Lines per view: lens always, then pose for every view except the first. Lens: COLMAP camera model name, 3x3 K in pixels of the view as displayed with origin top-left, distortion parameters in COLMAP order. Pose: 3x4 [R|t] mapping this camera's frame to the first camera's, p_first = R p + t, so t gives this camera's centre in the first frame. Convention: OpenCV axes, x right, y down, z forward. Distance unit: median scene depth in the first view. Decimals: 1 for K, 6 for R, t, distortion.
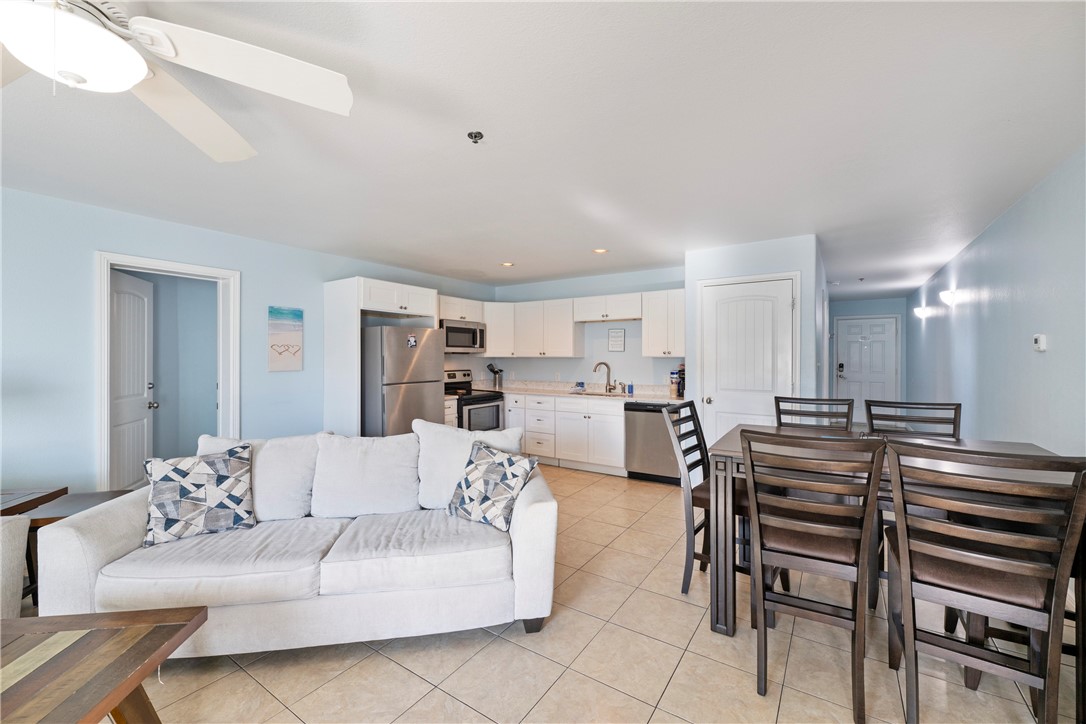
lens RADIAL K [[445.2, 0, 540.5], [0, 445.2, 355.7], [0, 0, 1]] dist [0.001238, 0.000036]
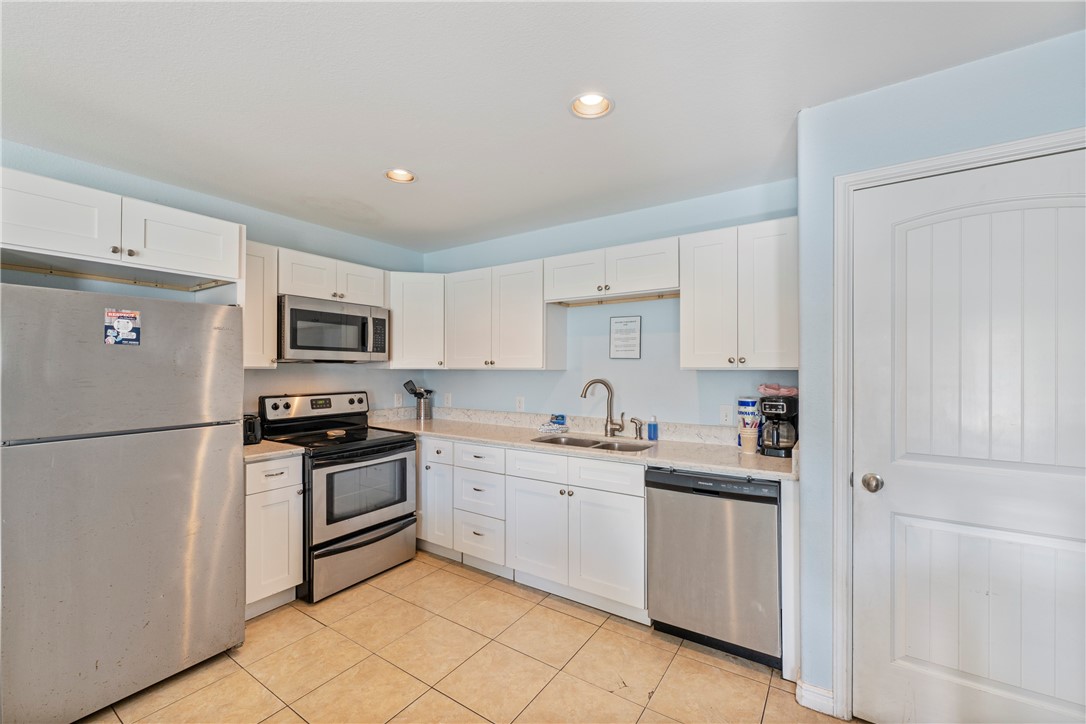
lens RADIAL K [[445.2, 0, 543.0], [0, 445.2, 368.1], [0, 0, 1]] dist [0.001292, 0.000006]
pose [[0.999981, 0.001520, 0.005904, 0.069811], [-0.001524, 0.999999, 0.000625, 0.001305], [-0.005903, -0.000634, 0.999982, 0.471989]]
